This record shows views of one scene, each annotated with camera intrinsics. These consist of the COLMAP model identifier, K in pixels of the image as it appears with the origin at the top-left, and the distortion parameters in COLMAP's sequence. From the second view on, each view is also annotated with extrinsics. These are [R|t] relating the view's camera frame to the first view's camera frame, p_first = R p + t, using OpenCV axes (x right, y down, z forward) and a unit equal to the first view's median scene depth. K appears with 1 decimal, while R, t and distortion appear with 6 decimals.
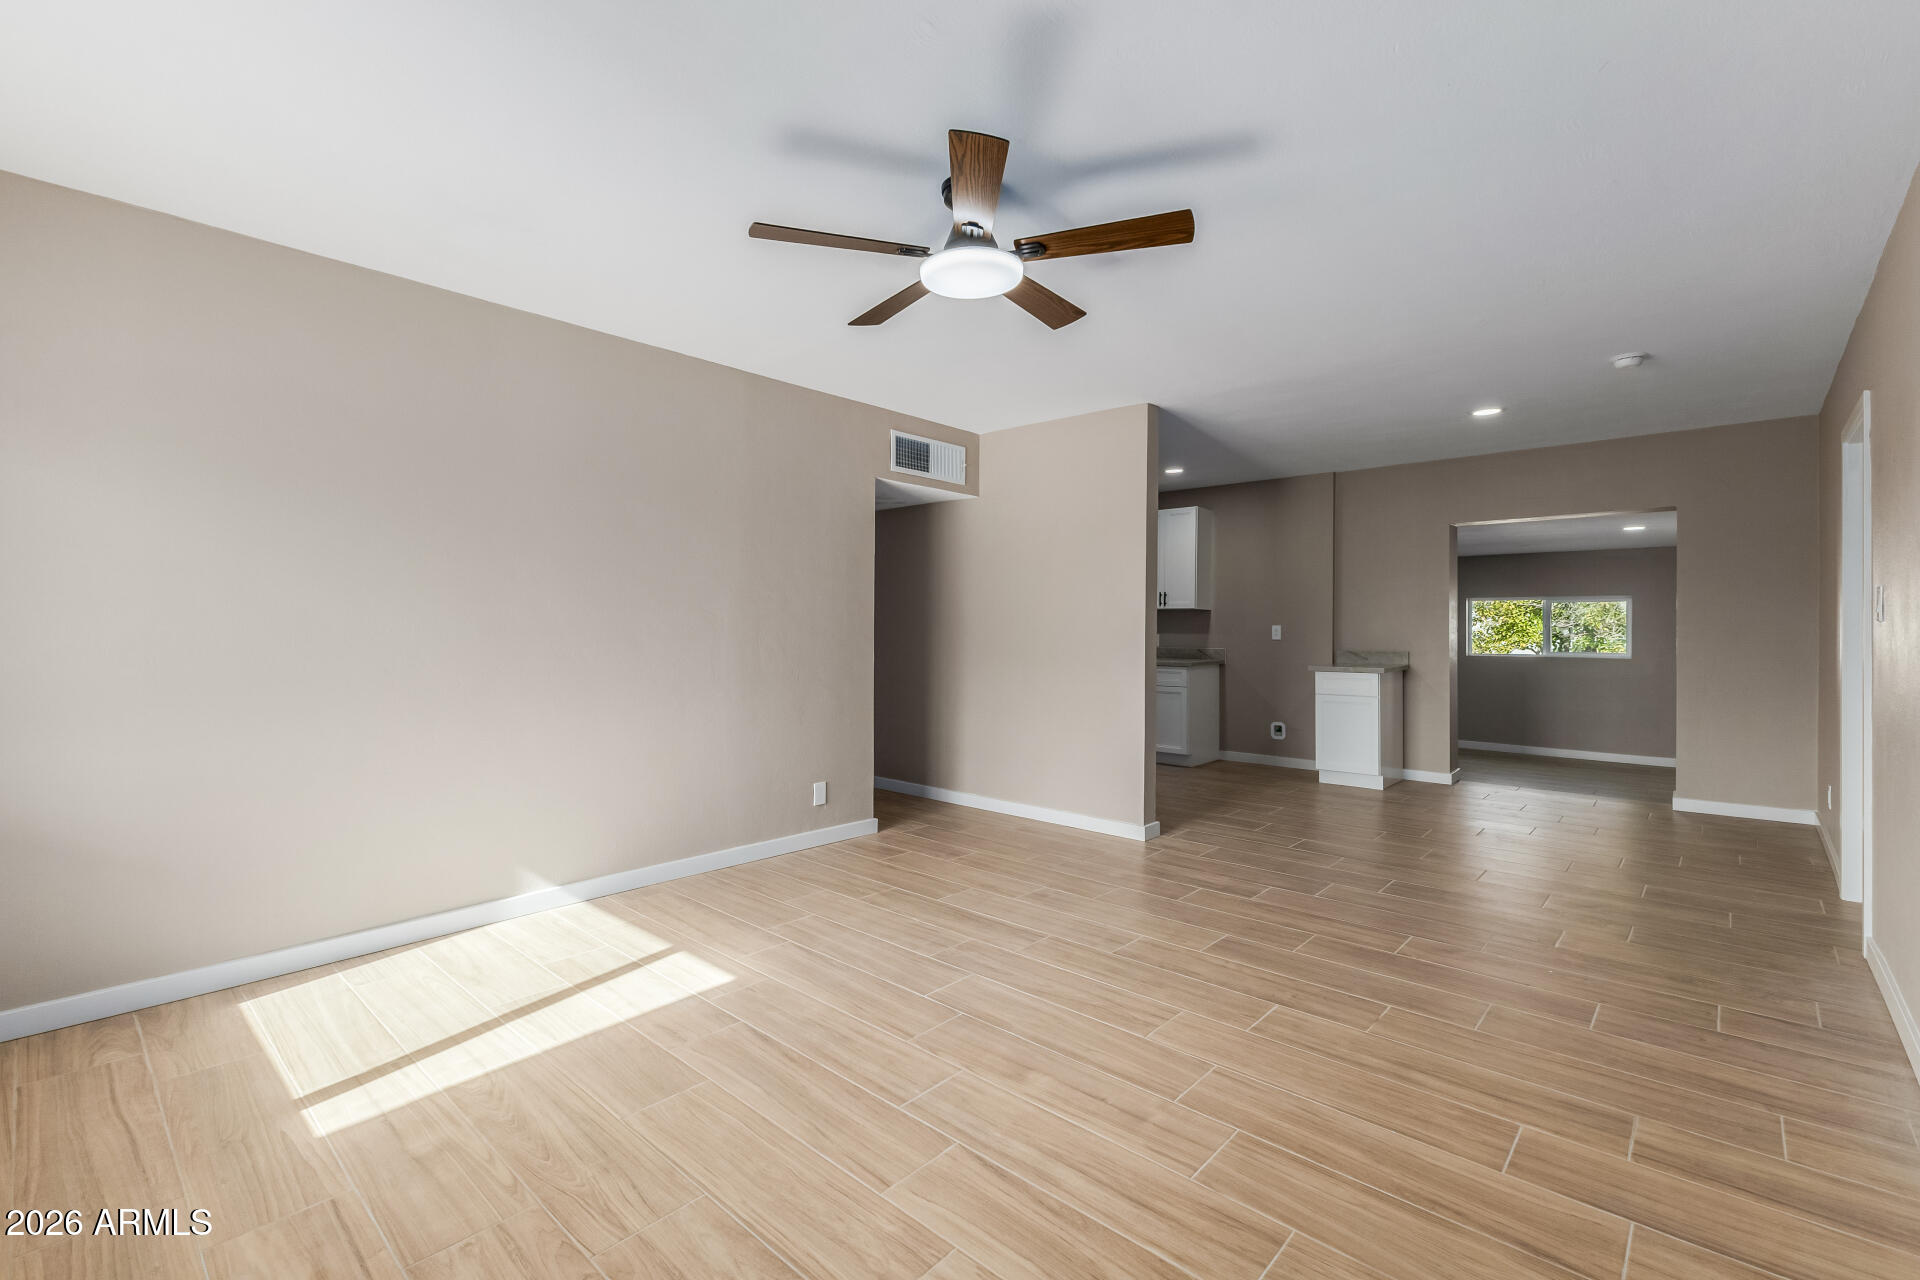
lens RADIAL K [[849.8, 0, 956.2], [0, 849.8, 622.4], [0, 0, 1]] dist [0.011327, -0.000606]
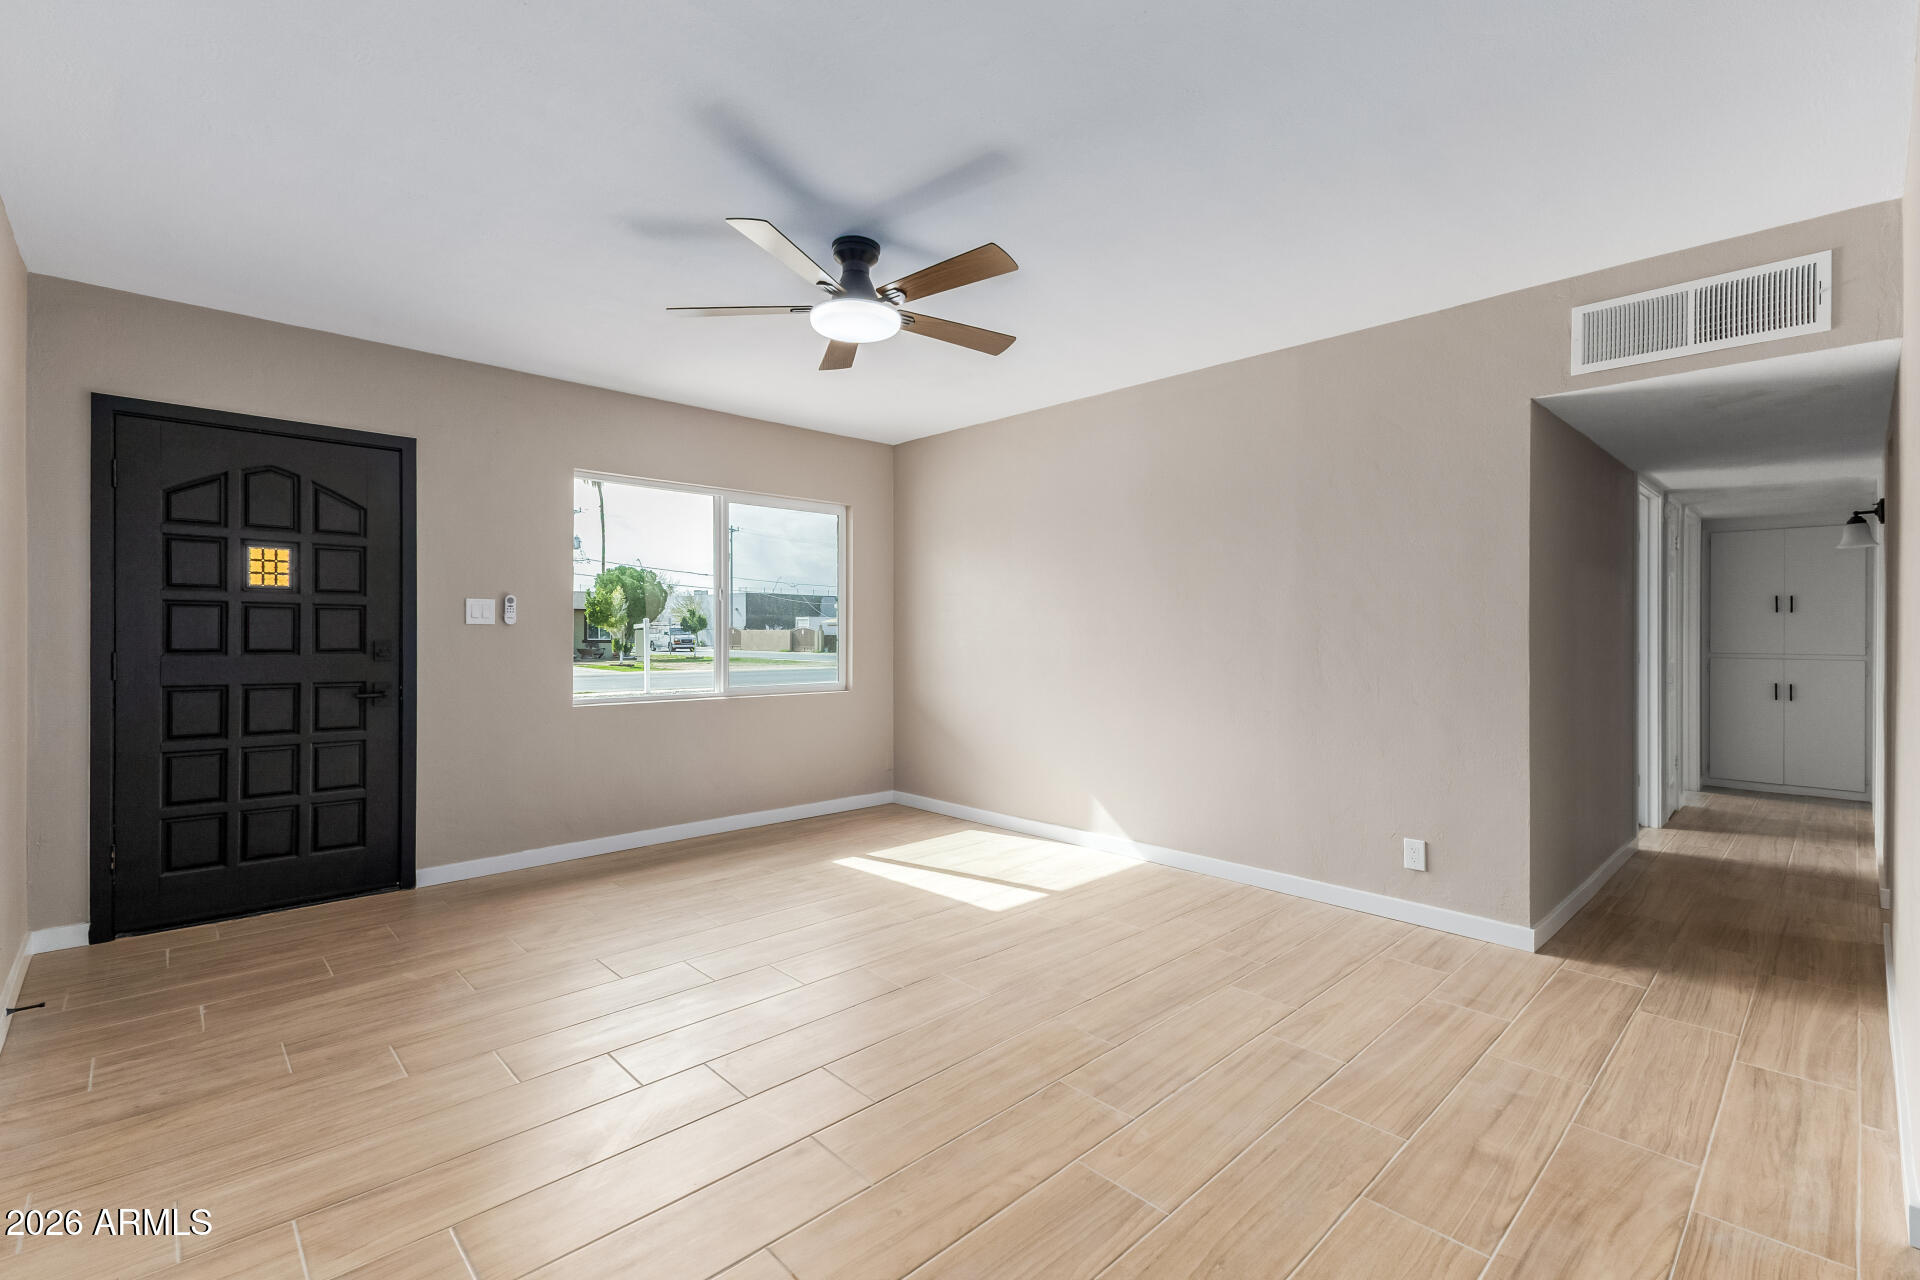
lens RADIAL K [[849.8, 0, 965.2], [0, 849.8, 635.1], [0, 0, 1]] dist [0.011327, -0.000606]
pose [[-0.068477, 0.004842, -0.997641, 0.882322], [0.001621, 0.999987, 0.004742, 0.005829], [0.997651, -0.001293, -0.068484, 0.942662]]
